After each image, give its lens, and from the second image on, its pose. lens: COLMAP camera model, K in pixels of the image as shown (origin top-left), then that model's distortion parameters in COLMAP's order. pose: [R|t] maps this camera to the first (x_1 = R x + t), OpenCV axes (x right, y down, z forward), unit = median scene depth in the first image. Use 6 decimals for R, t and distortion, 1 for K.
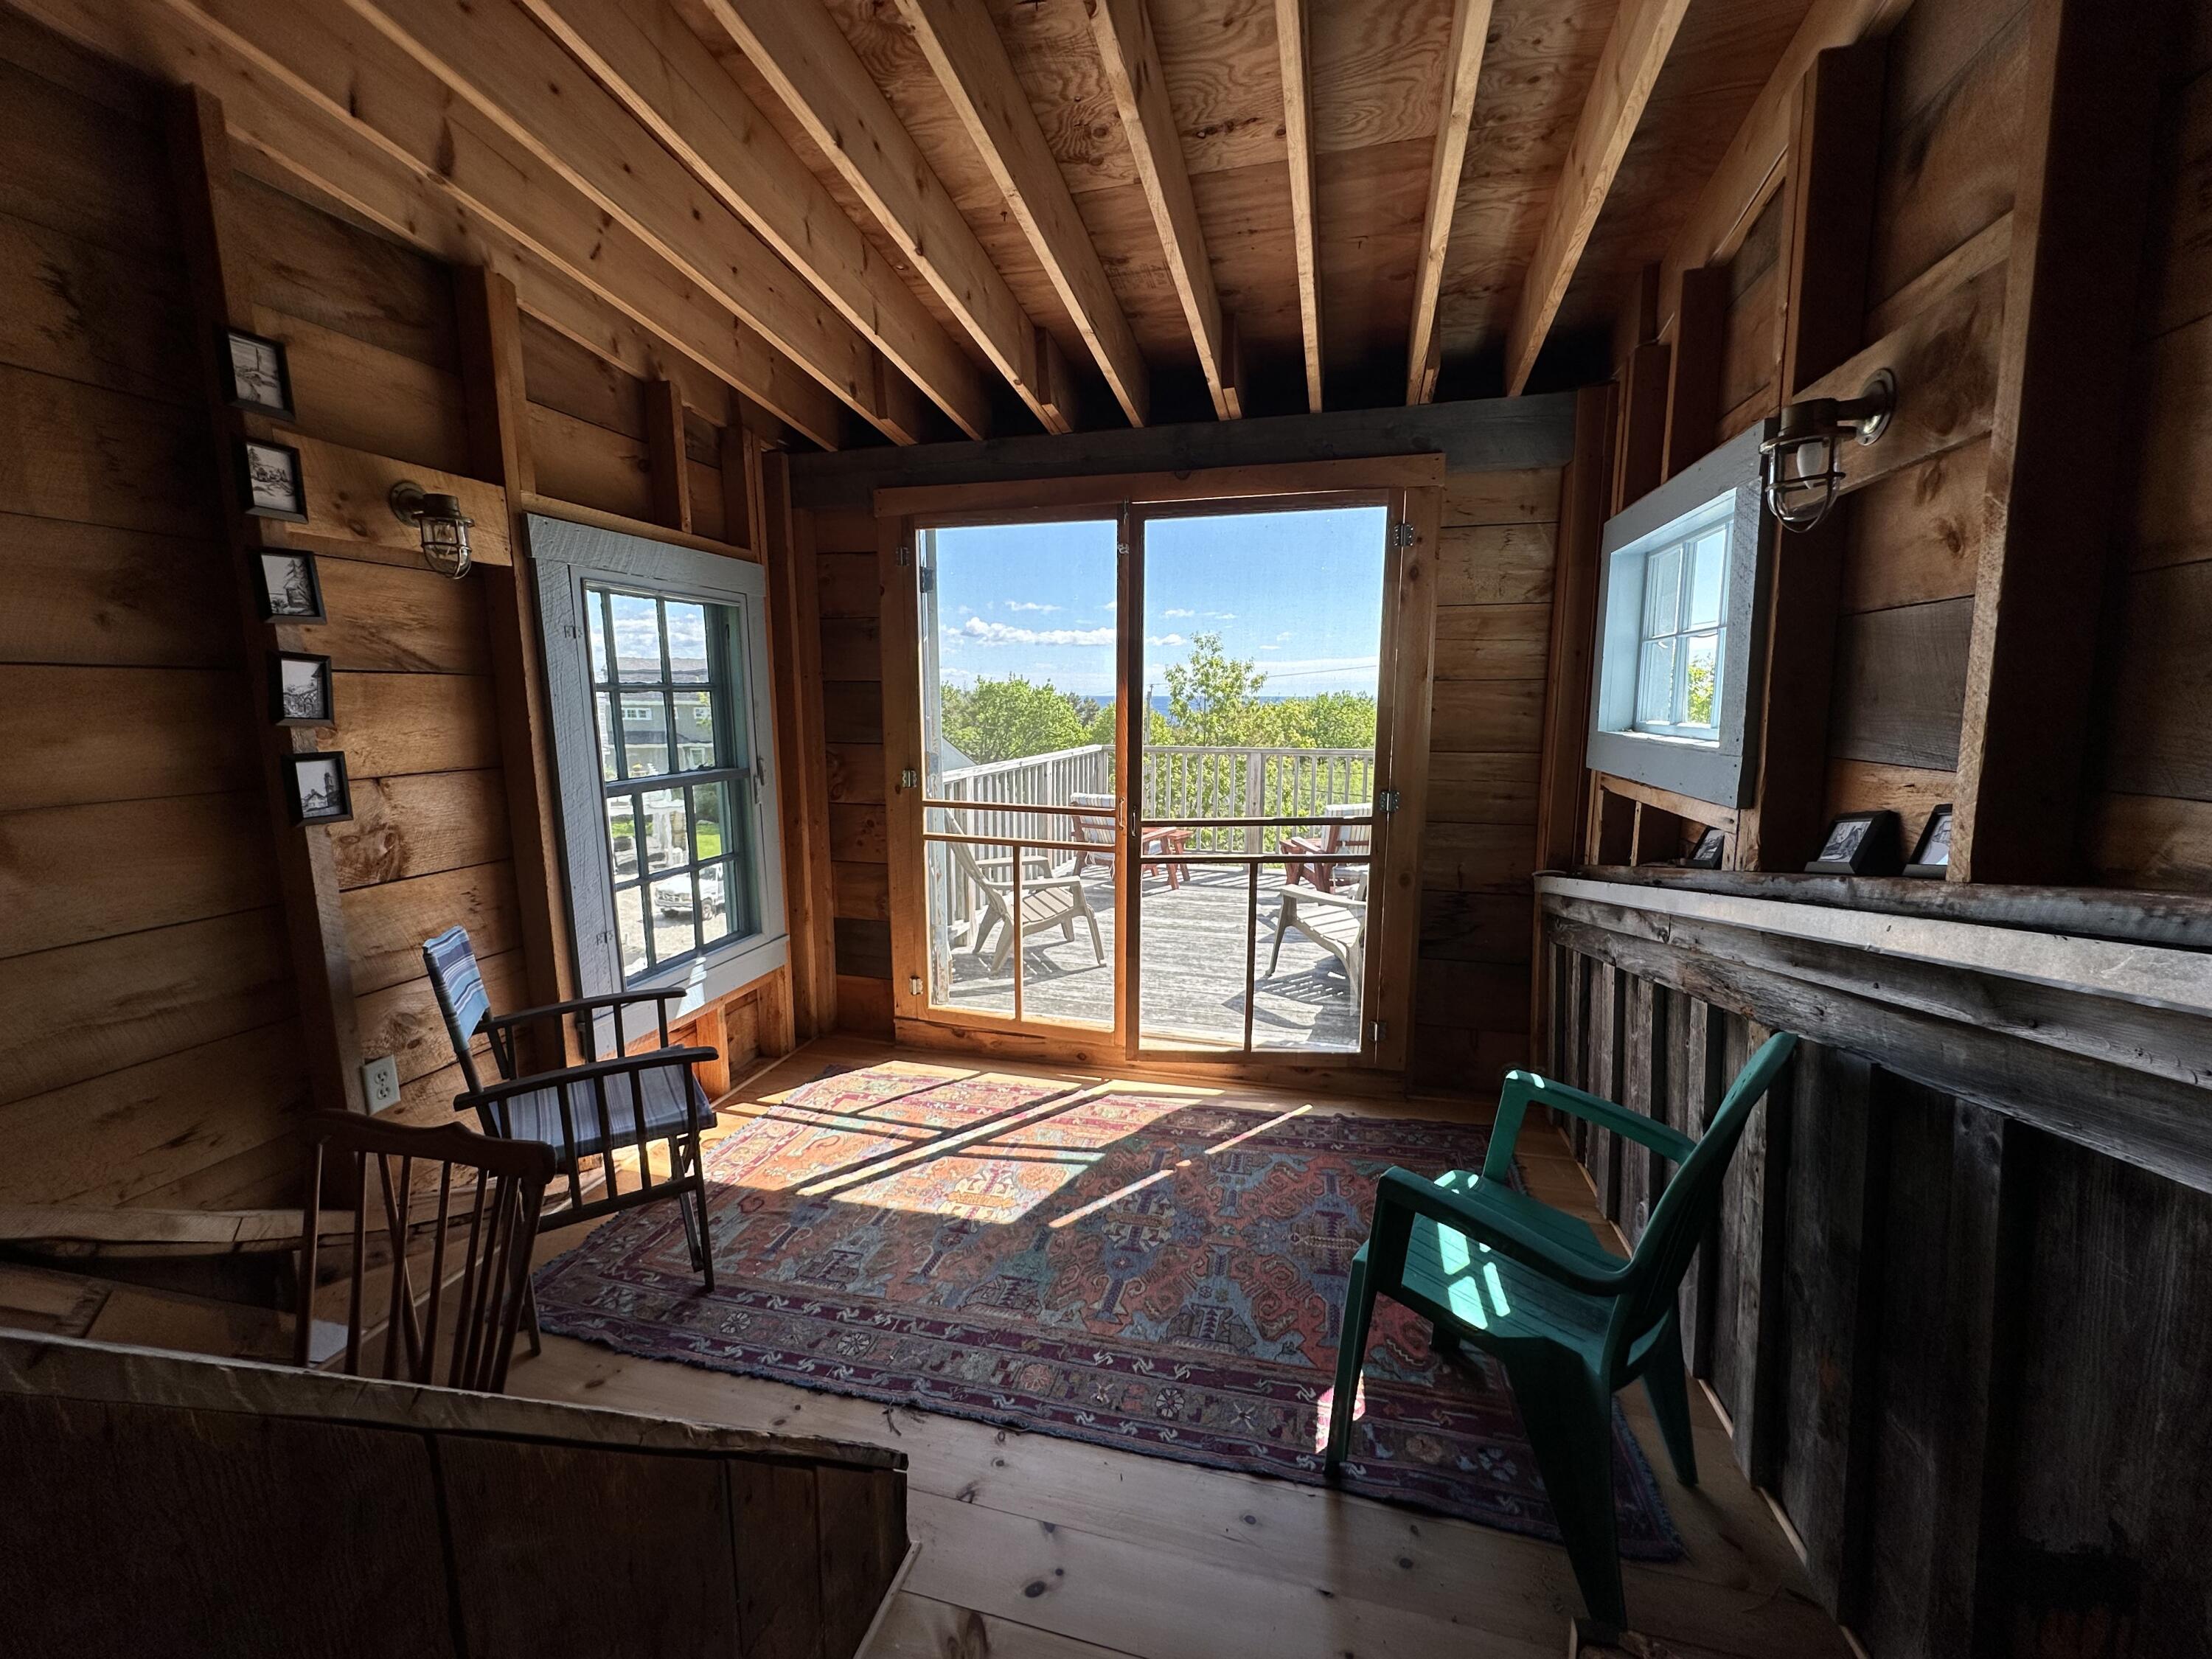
lens RADIAL K [[885.2, 0, 1121.6], [0, 885.2, 822.0], [0, 0, 1]] dist [0.006008, -0.001359]
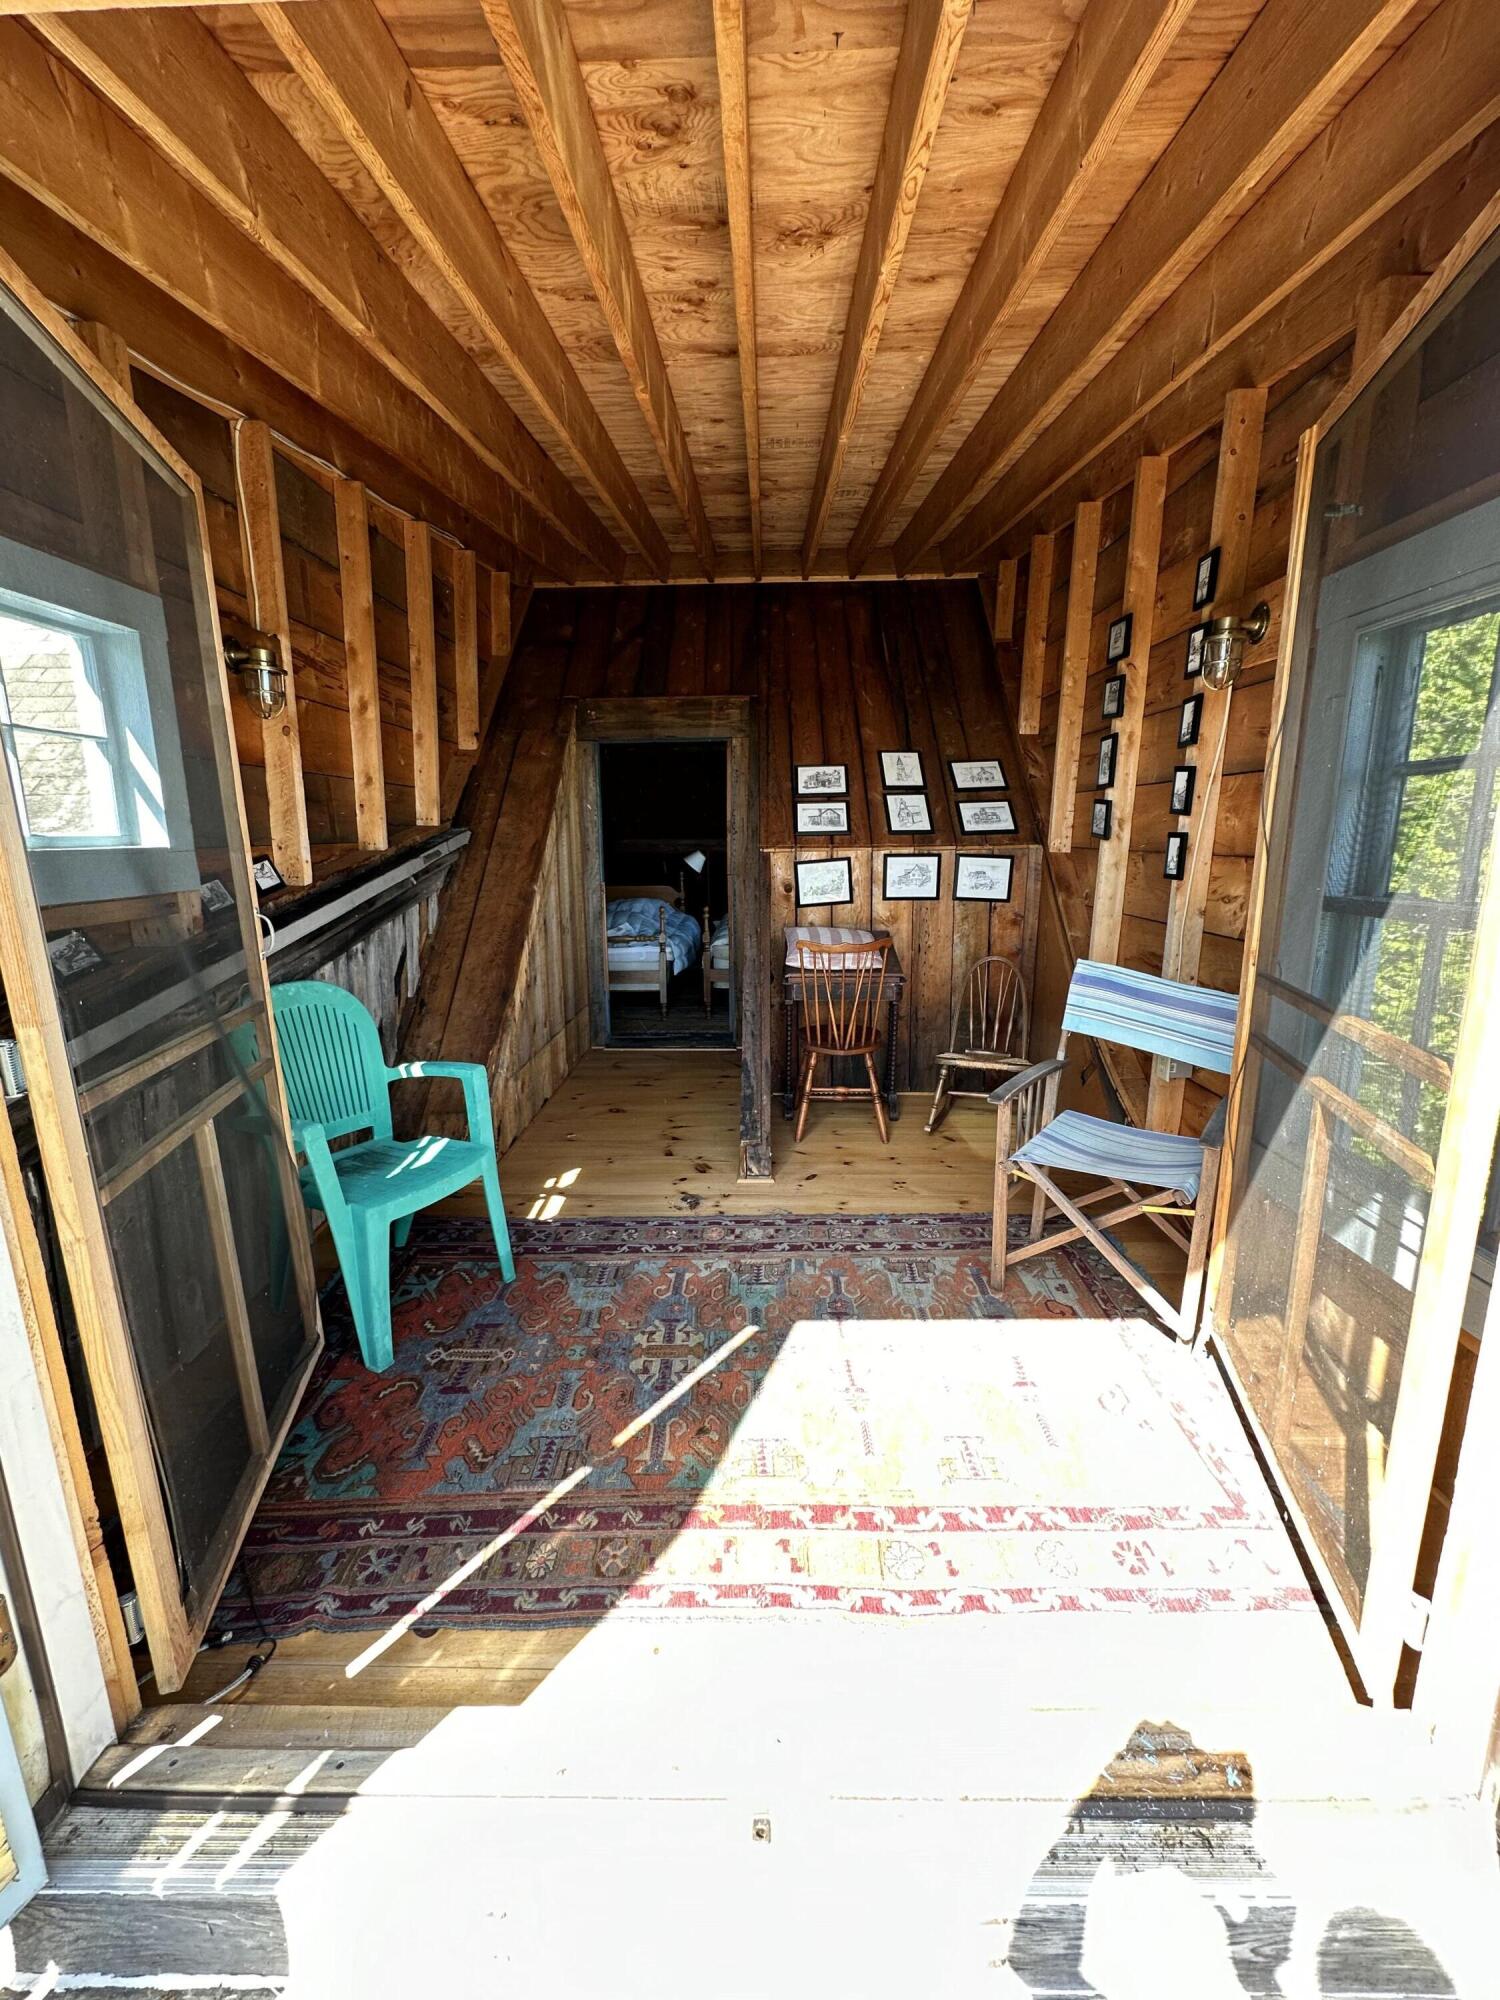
lens RADIAL K [[800.4, 0, 760.5], [0, 800.4, 998.4], [0, 0, 1]] dist [0.006008, -0.001359]
pose [[-0.972146, 0.061814, -0.226077, 0.041427], [-0.019225, 0.940311, 0.339772, -0.090182], [0.233585, 0.334655, -0.912932, 0.734963]]
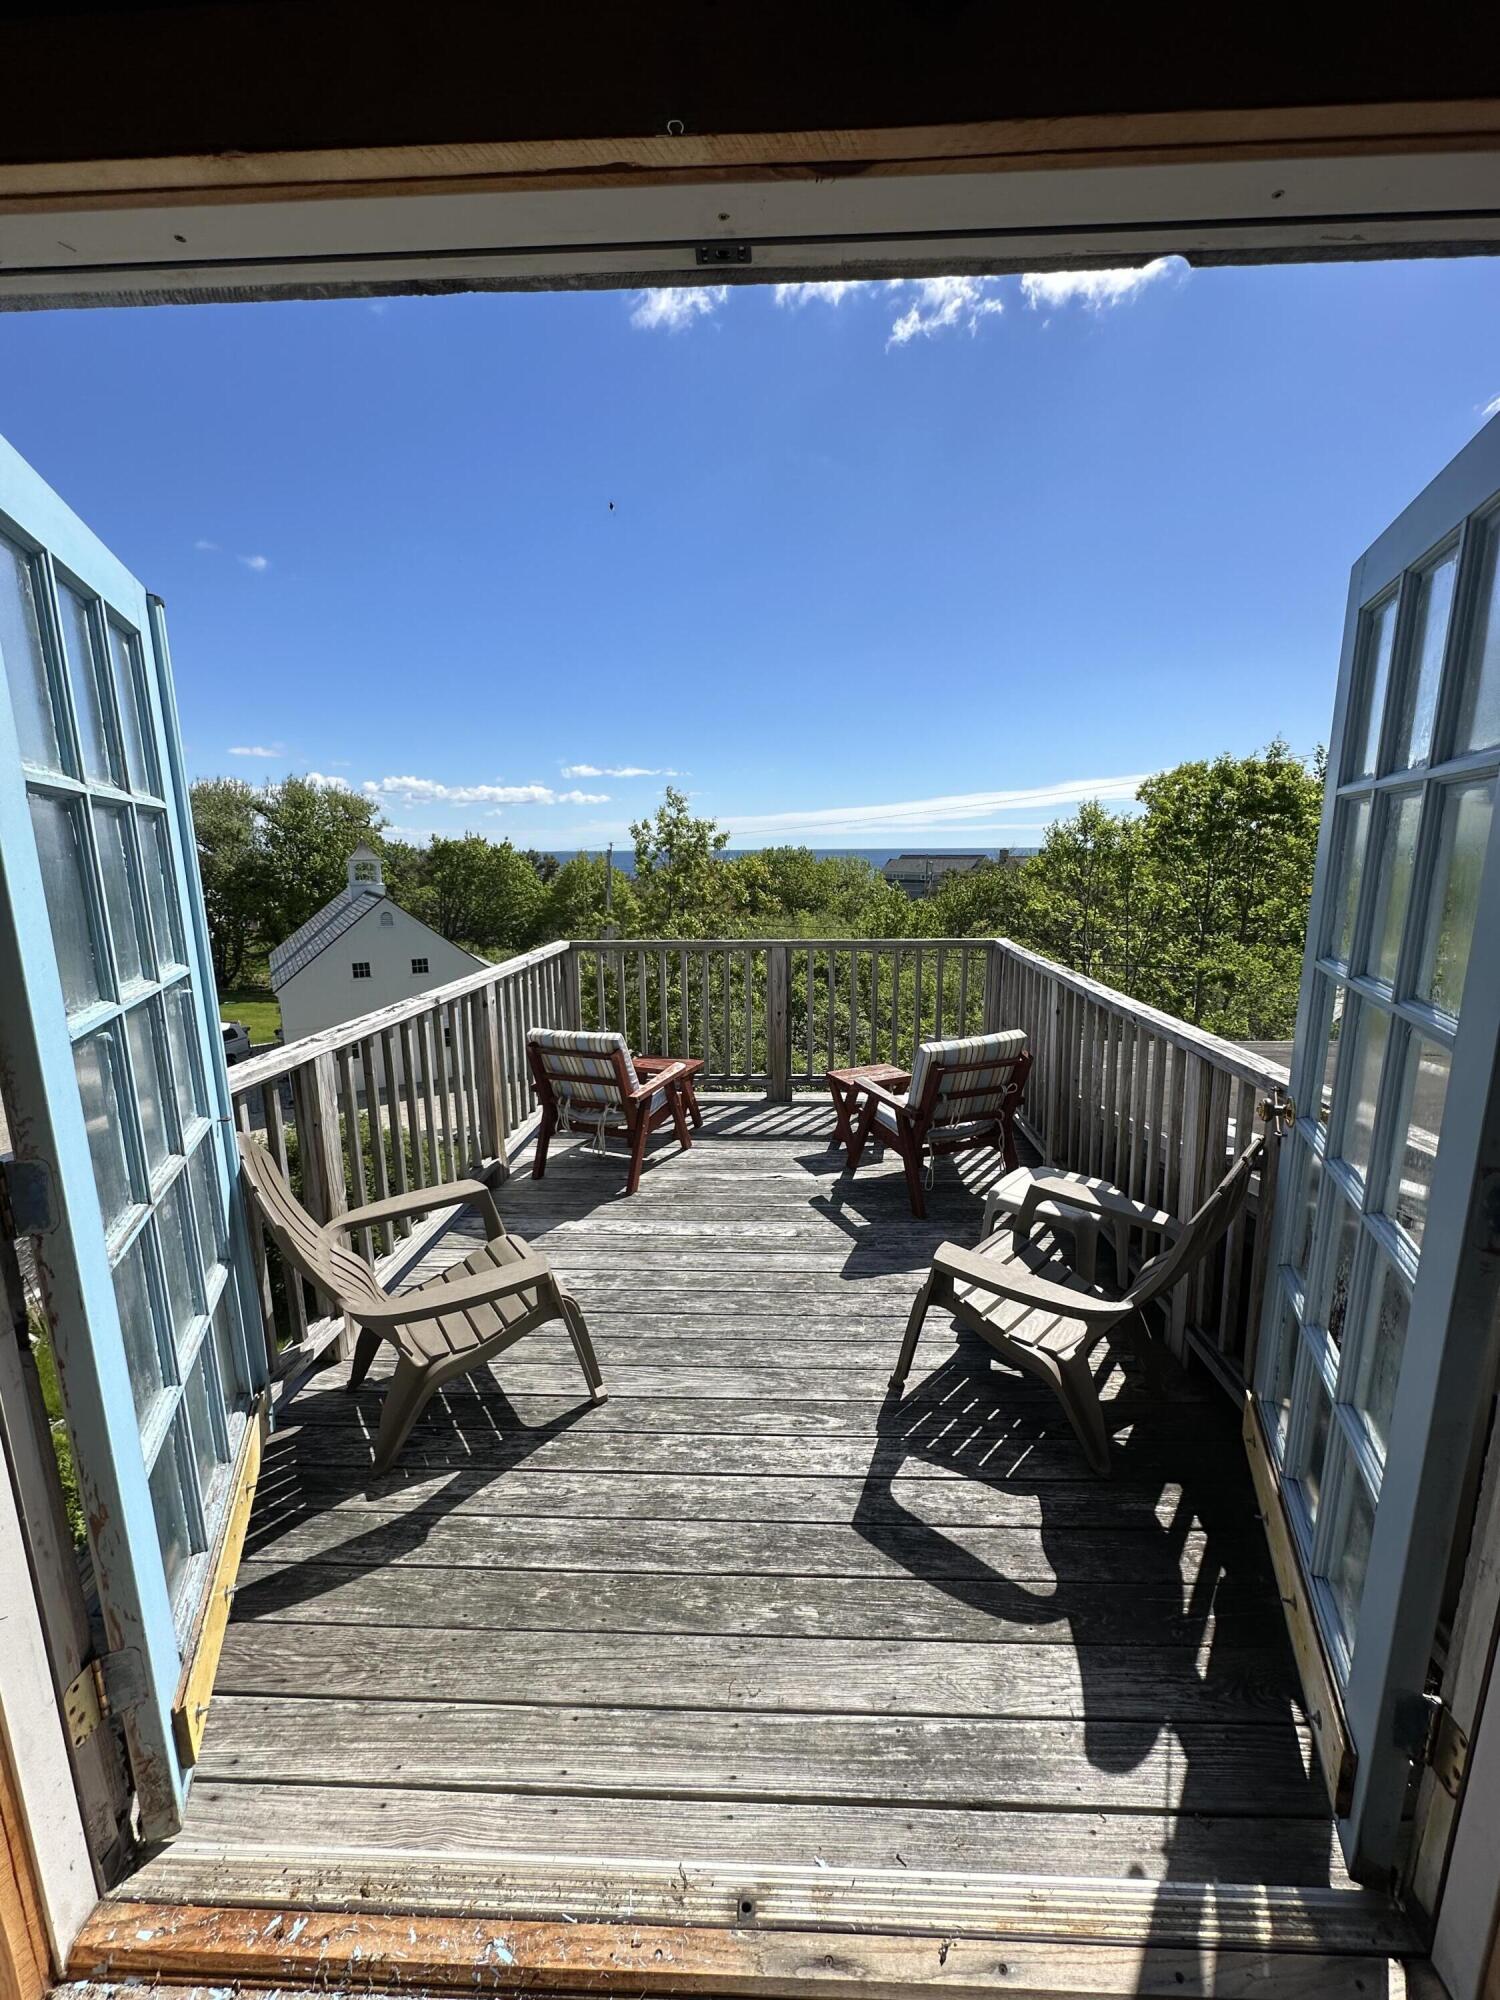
lens RADIAL K [[800.4, 0, 750.3], [0, 800.4, 1001.8], [0, 0, 1]] dist [0.006008, -0.001359]
pose [[0.978638, -0.046761, 0.200201, -0.015534], [0.037639, 0.998083, 0.049133, -0.085760], [-0.202114, -0.040548, 0.978522, 0.429866]]
